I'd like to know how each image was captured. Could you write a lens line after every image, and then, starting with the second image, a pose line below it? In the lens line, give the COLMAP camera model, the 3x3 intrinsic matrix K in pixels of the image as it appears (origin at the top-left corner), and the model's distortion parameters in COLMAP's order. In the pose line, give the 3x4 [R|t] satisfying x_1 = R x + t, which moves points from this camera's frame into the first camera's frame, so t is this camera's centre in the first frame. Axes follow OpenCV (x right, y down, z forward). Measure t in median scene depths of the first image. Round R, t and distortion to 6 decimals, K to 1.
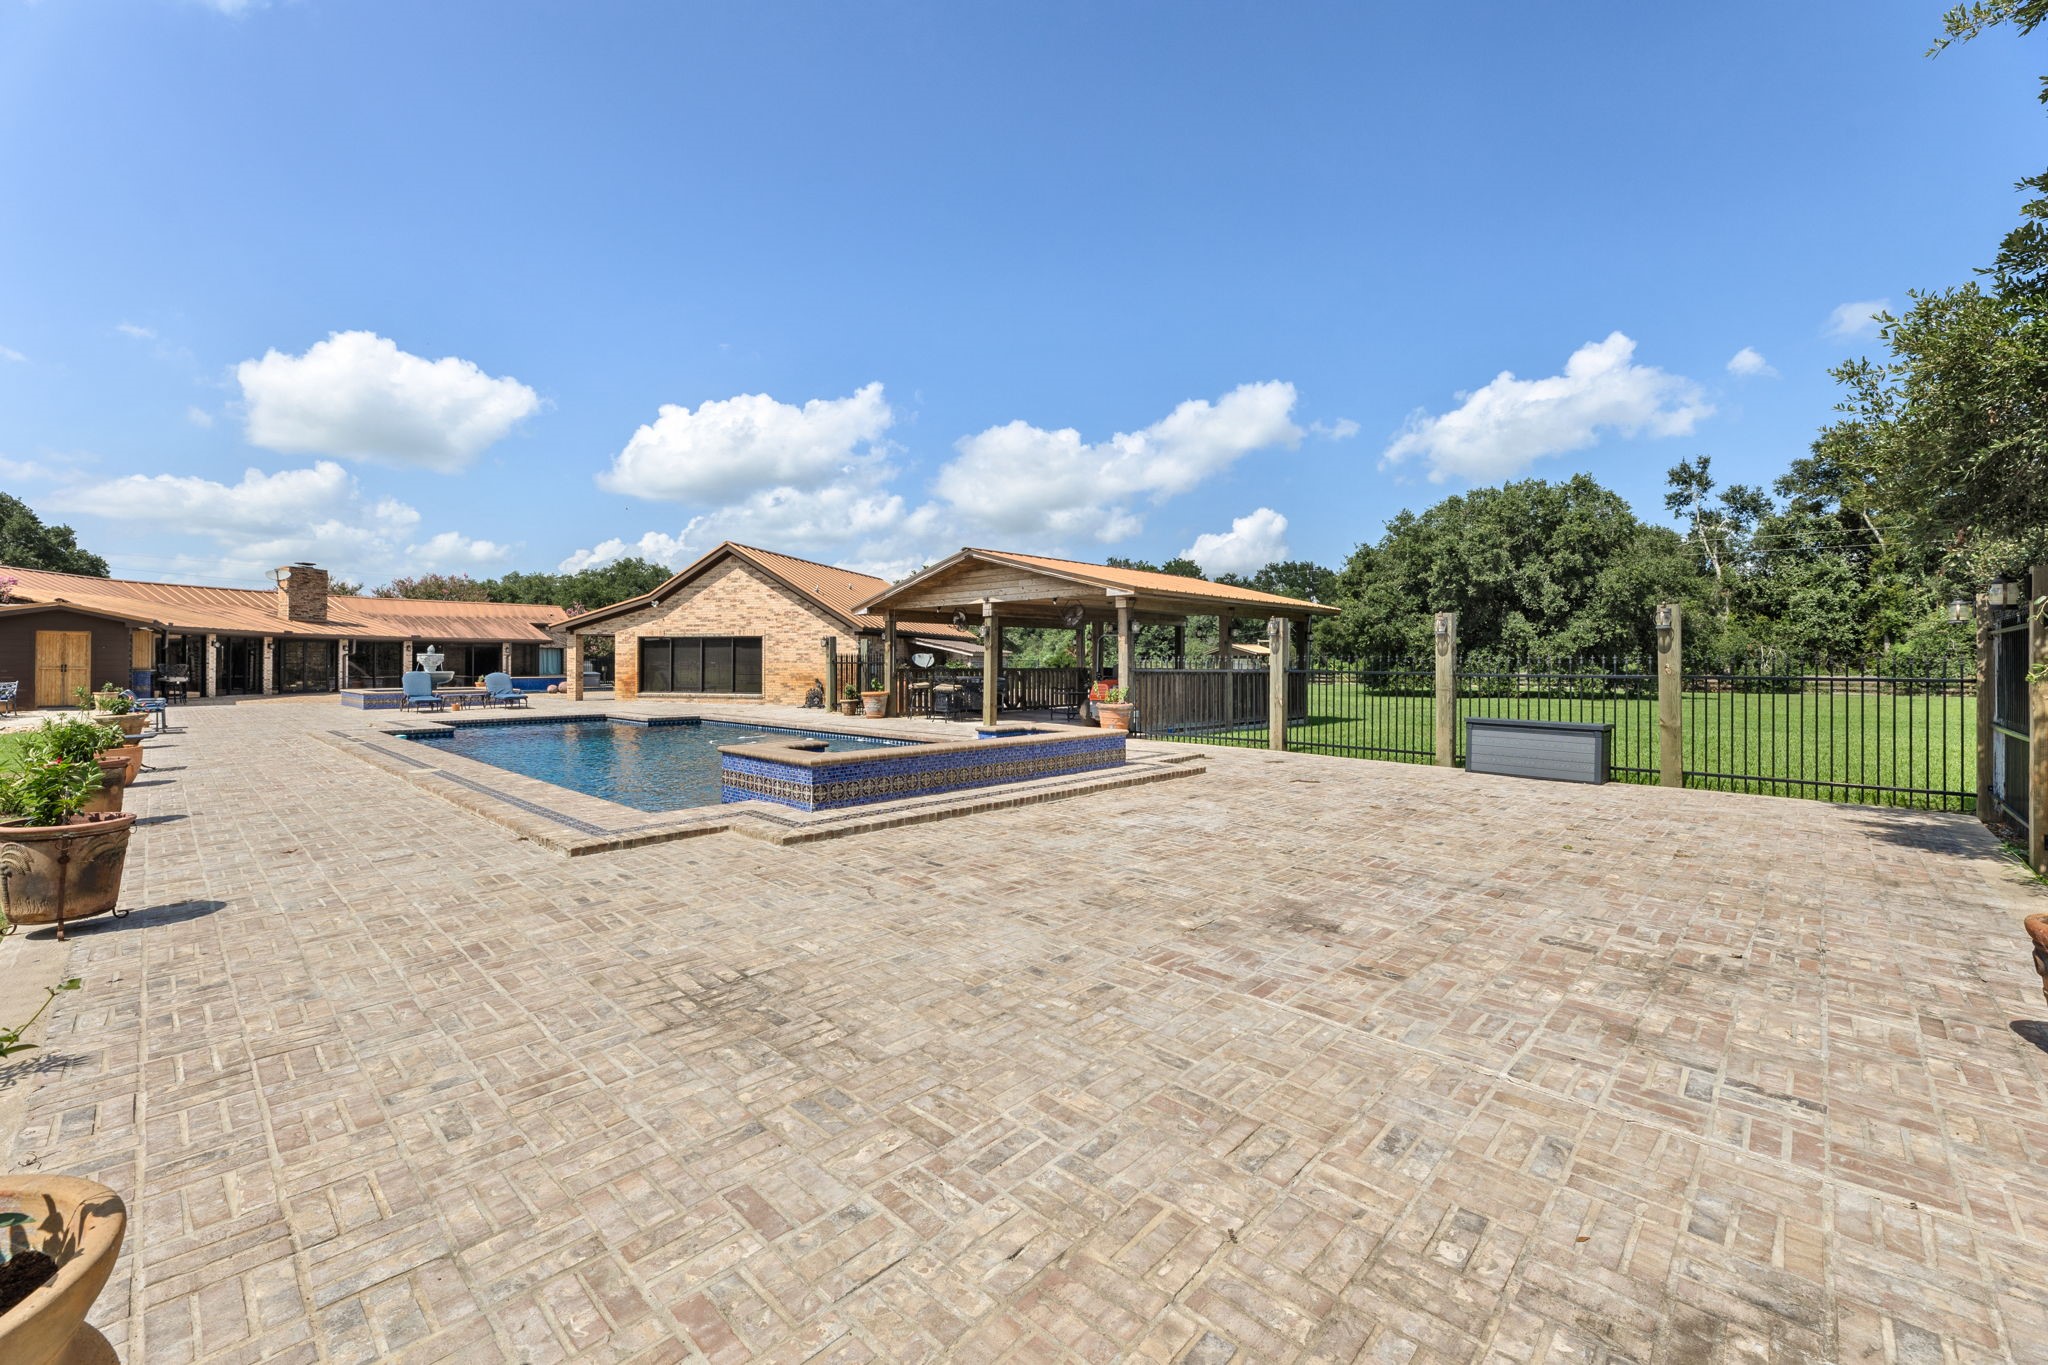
lens RADIAL K [[825.6, 0, 1031.1], [0, 825.6, 674.1], [0, 0, 1]] dist [0.002003, 0.000378]
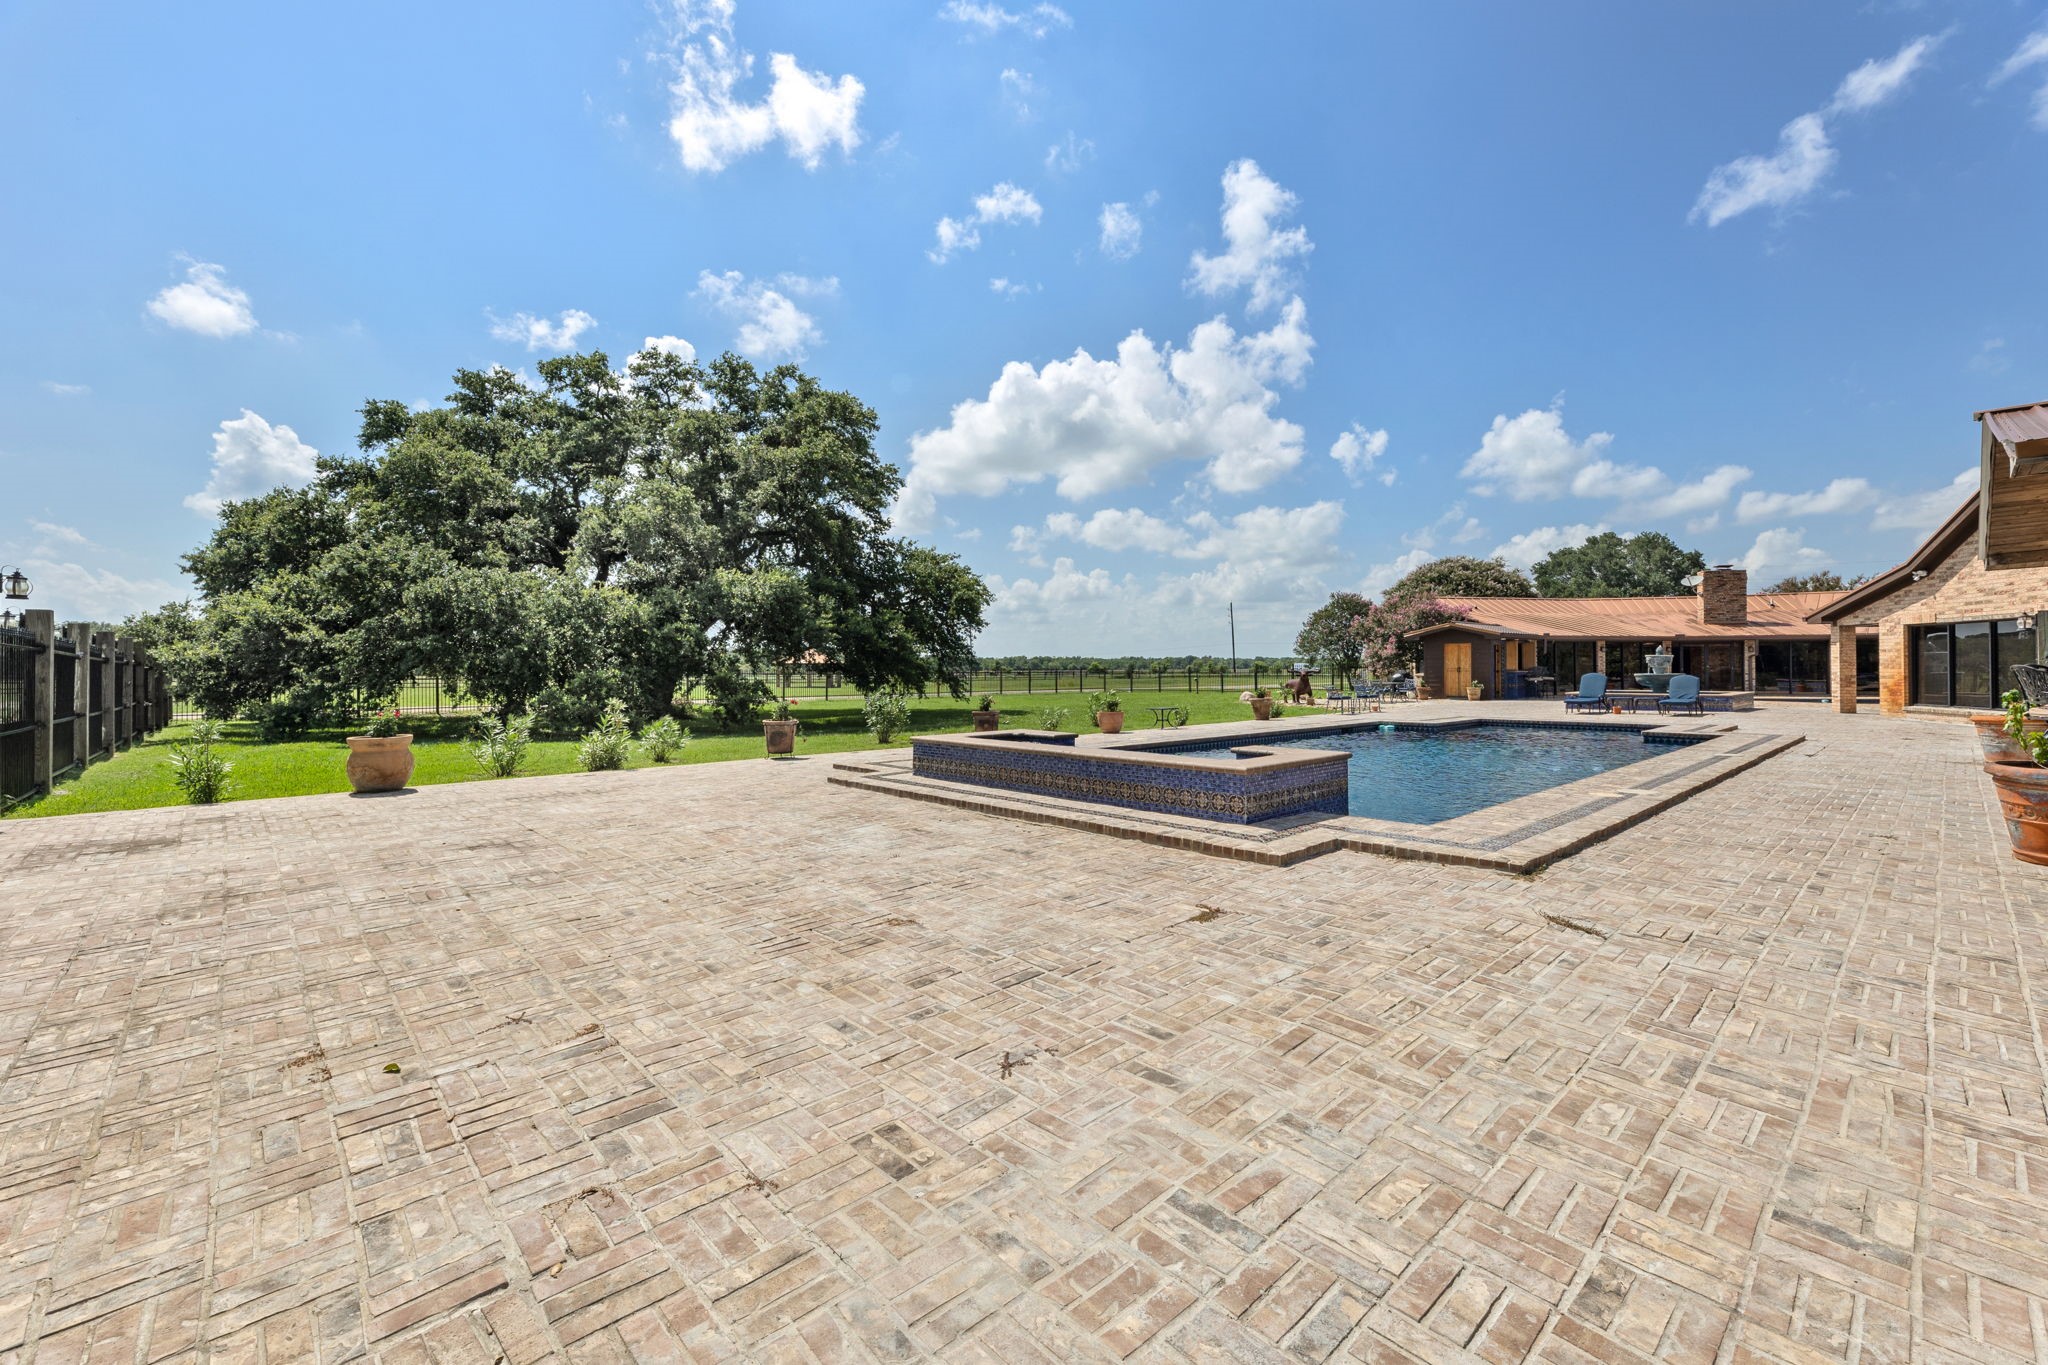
lens RADIAL K [[825.6, 0, 1031.1], [0, 825.6, 674.1], [0, 0, 1]] dist [0.002003, 0.000378]
pose [[-0.067283, 0.006256, -0.997714, 0.268322], [-0.007618, 0.999948, 0.006783, -0.003215], [0.997705, 0.008057, -0.067231, 0.316053]]
